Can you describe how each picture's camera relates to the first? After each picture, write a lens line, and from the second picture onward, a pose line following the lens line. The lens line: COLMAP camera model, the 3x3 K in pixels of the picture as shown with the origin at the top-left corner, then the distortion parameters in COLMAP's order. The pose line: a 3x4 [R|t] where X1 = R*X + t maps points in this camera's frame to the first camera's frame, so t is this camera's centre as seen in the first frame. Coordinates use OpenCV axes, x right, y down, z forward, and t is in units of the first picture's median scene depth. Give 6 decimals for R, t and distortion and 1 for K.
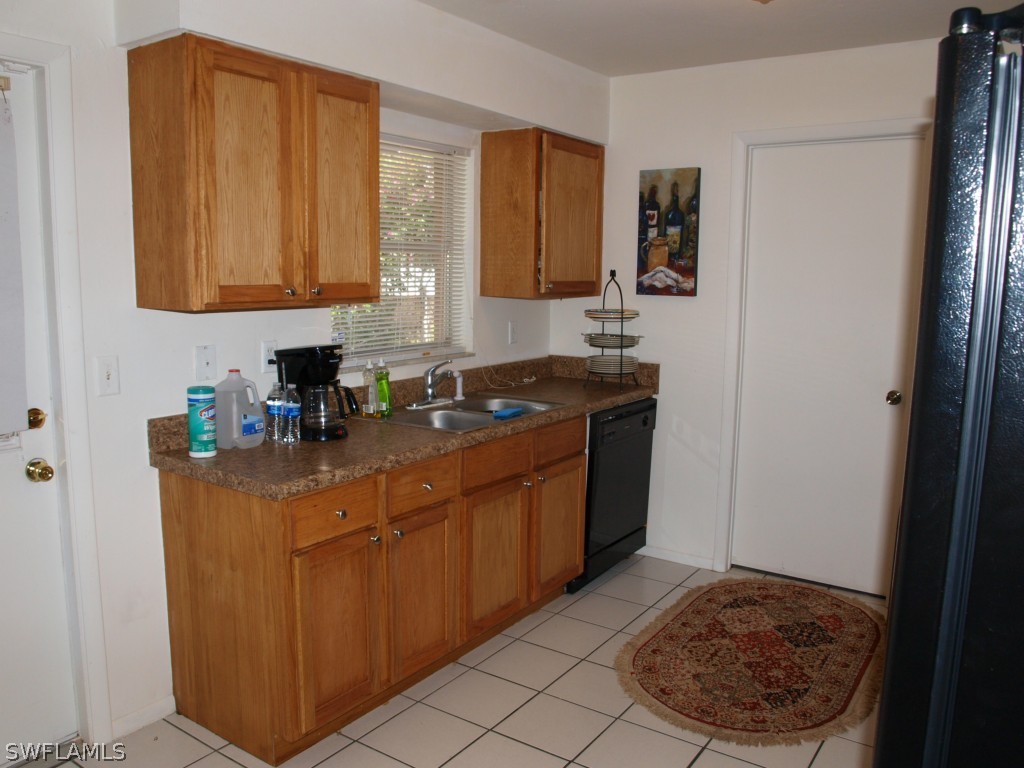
lens RADIAL K [[808.9, 0, 488.6], [0, 808.9, 390.2], [0, 0, 1]] dist [-0.099462, 0.034045]
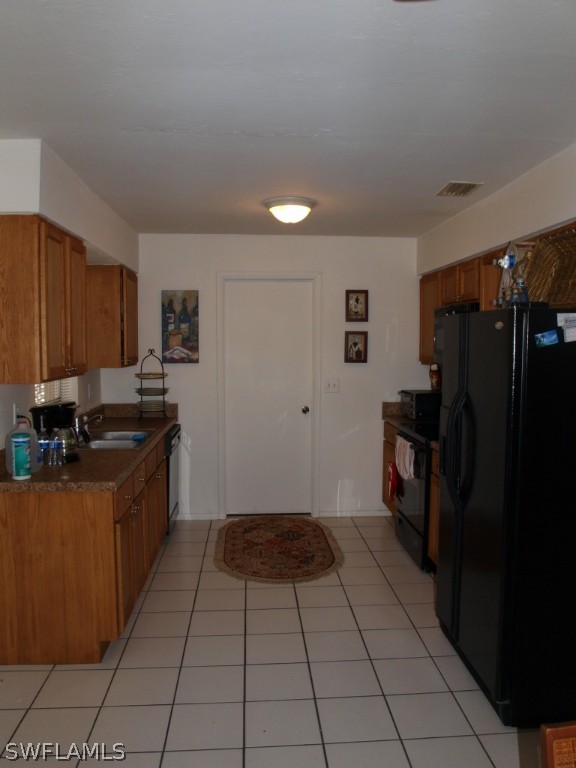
lens RADIAL K [[606.7, 0, 287.6], [0, 606.7, 381.4], [0, 0, 1]] dist [-0.099462, 0.034045]
pose [[0.772928, -0.052401, 0.632327, -0.440507], [0.101640, 0.993940, -0.041872, -0.002429], [-0.626300, 0.096634, 0.773570, -0.141297]]
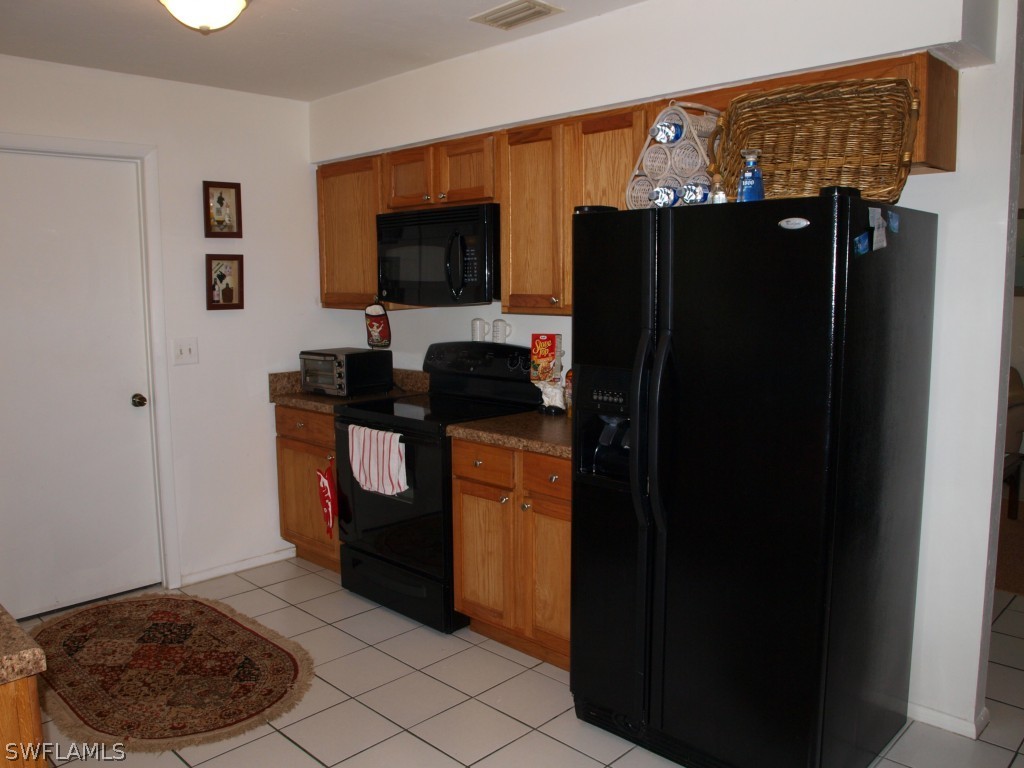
lens RADIAL K [[808.9, 0, 504.9], [0, 808.9, 381.6], [0, 0, 1]] dist [-0.099462, 0.034045]
pose [[0.156823, -0.134921, 0.978367, -0.427995], [0.161625, 0.980776, 0.109346, -0.048657], [-0.974312, 0.140980, 0.175615, 0.292770]]
